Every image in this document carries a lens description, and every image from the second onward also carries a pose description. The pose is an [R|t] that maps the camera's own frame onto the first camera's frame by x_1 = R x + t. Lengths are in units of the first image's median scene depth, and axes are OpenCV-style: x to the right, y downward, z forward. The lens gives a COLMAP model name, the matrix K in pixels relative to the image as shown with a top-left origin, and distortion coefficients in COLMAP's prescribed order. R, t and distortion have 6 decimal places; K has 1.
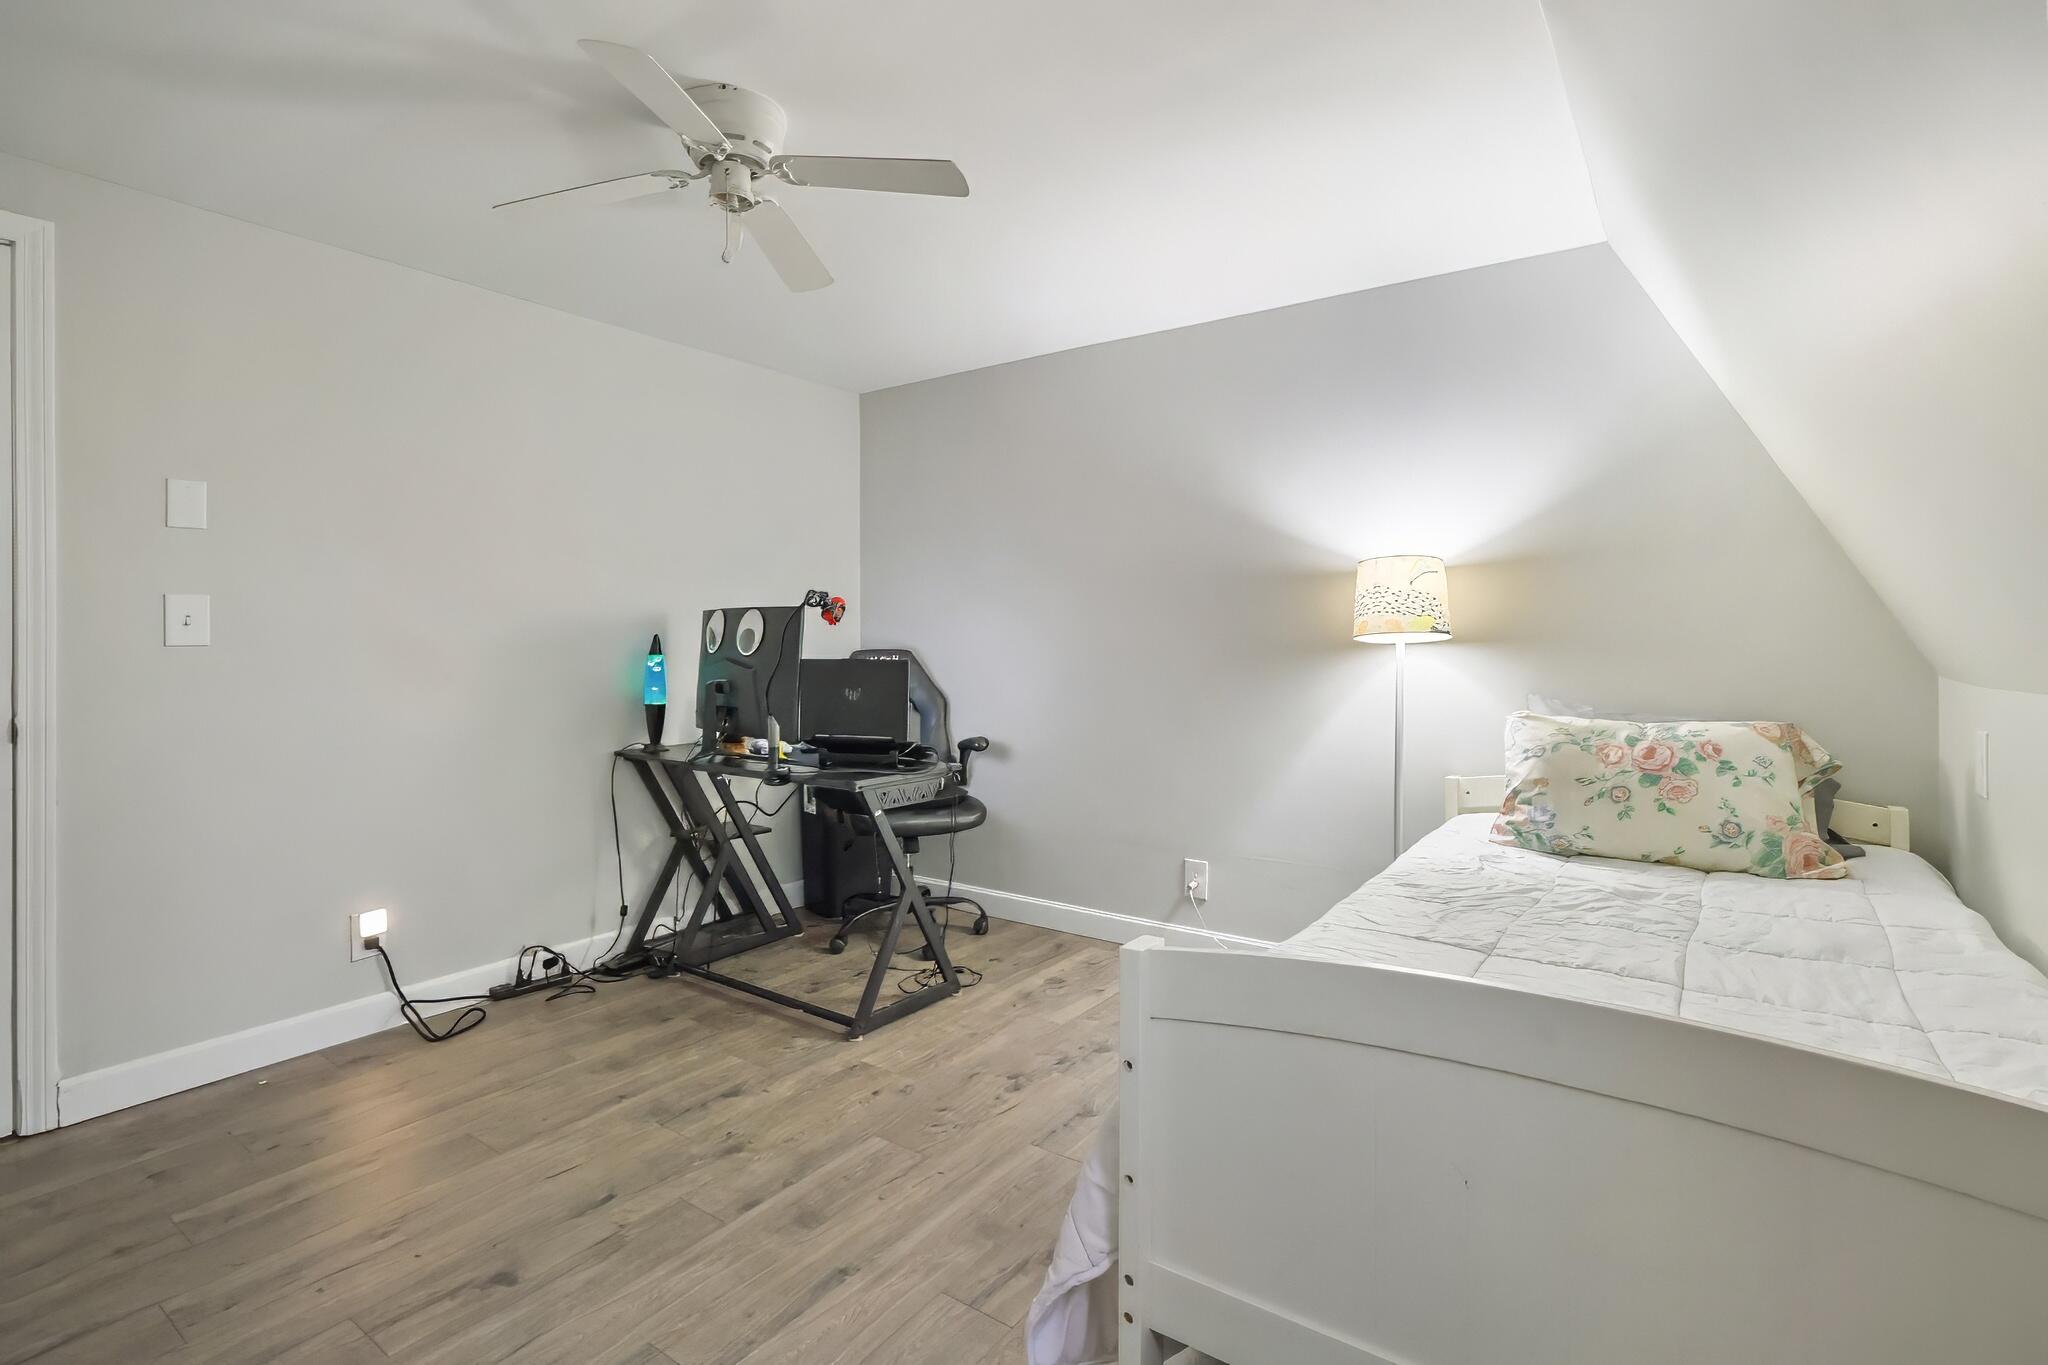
lens RADIAL K [[941.6, 0, 1024.0], [0, 941.6, 671.2], [0, 0, 1]] dist [-0.008684, 0.002469]
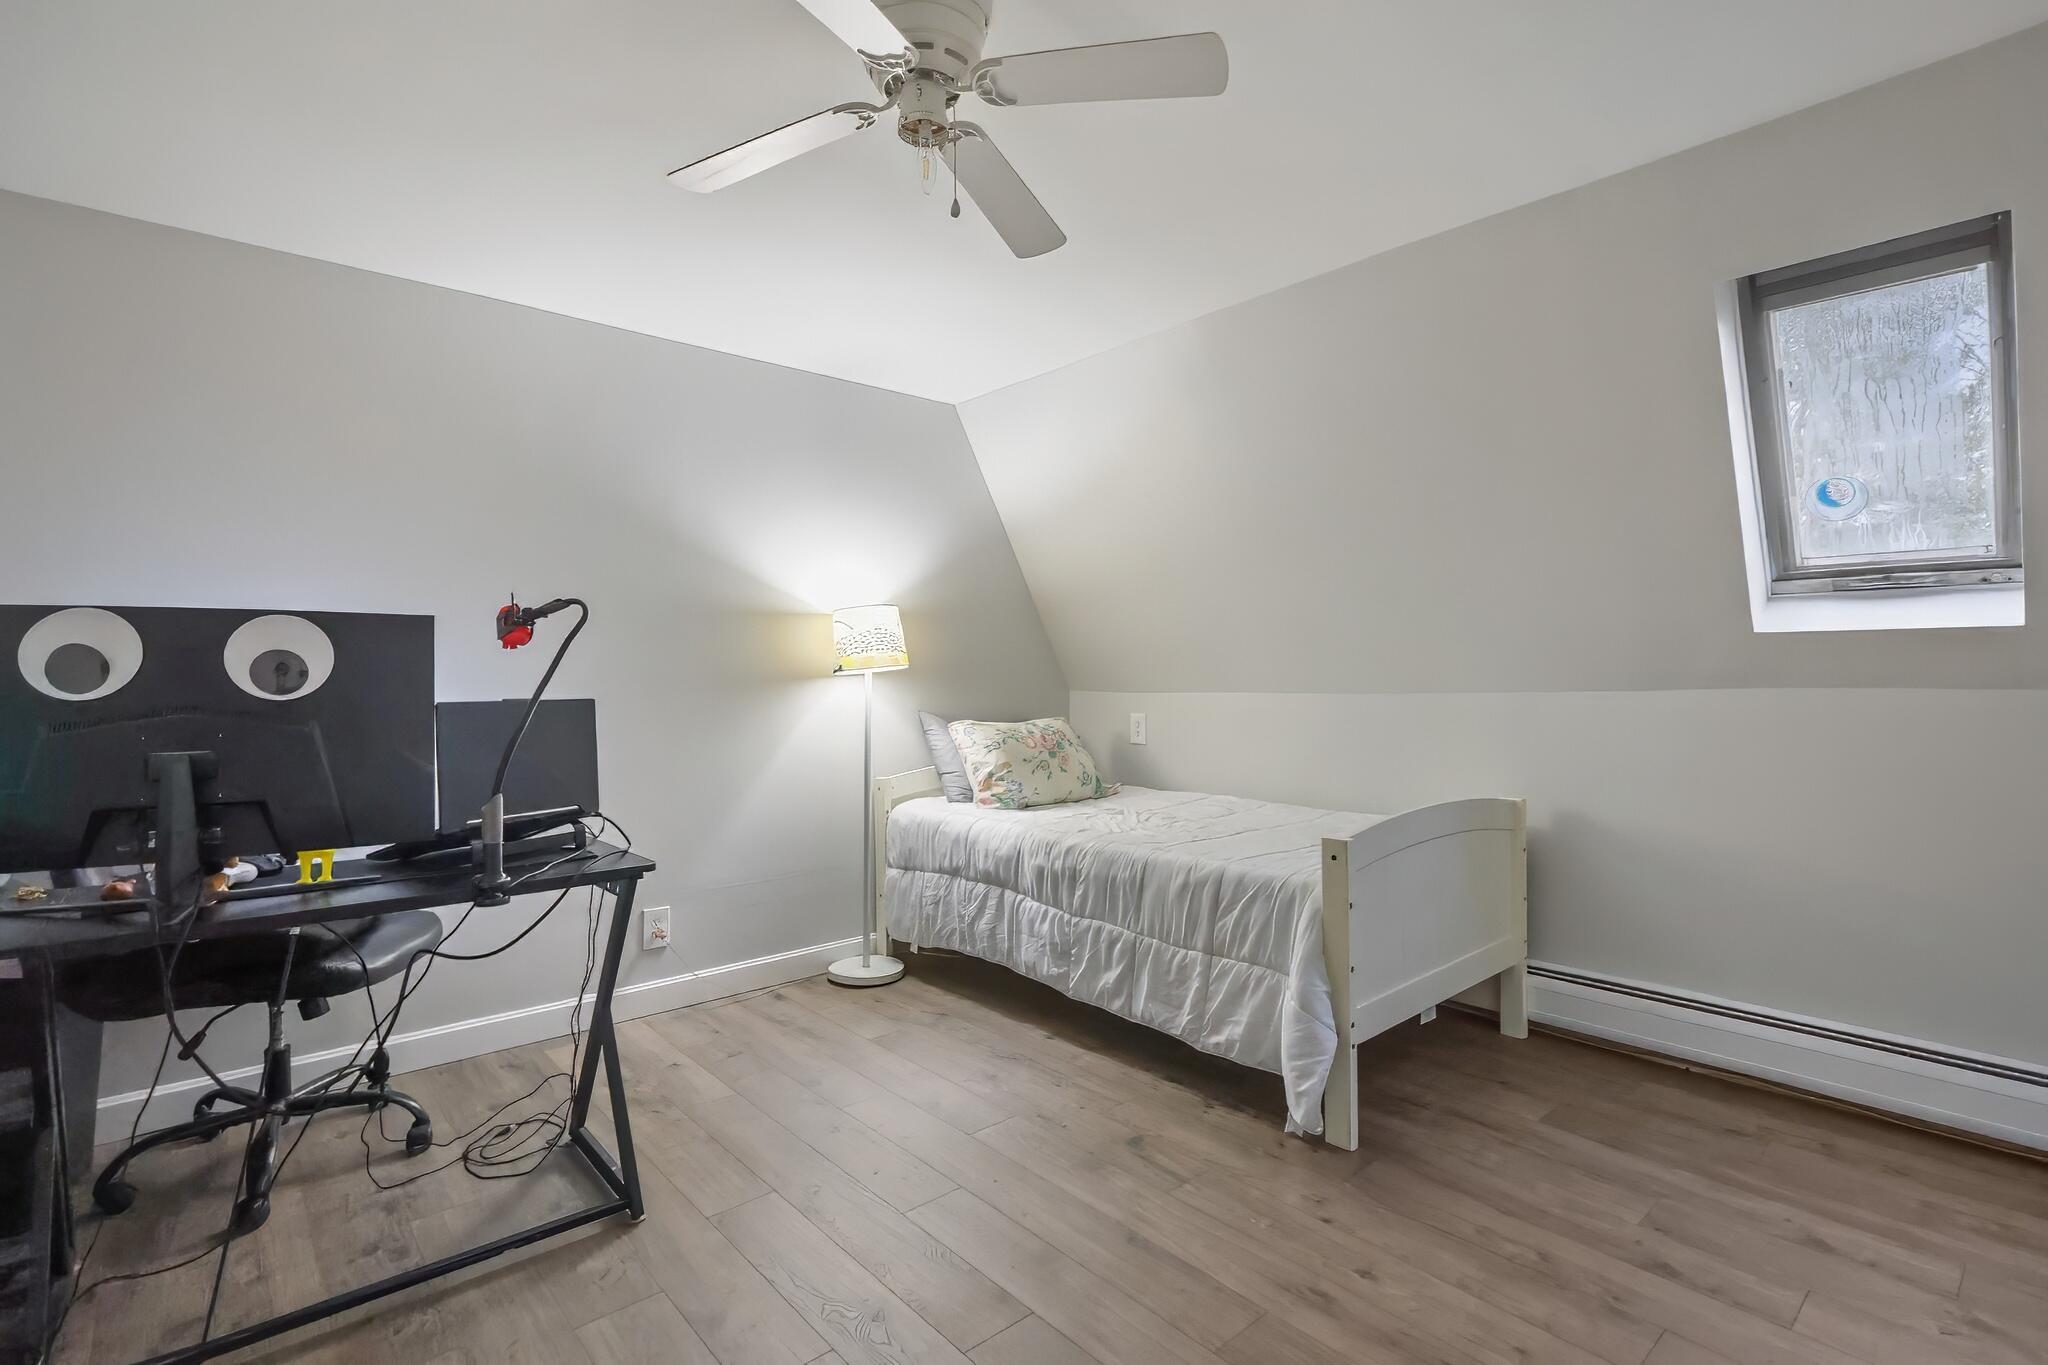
lens RADIAL K [[941.6, 0, 1023.3], [0, 941.6, 677.8], [0, 0, 1]] dist [-0.008684, 0.002469]
pose [[0.242602, -0.005404, 0.970111, -0.907973], [0.034696, 0.999393, -0.003110, -0.017757], [-0.969505, 0.034413, 0.242642, 0.580880]]
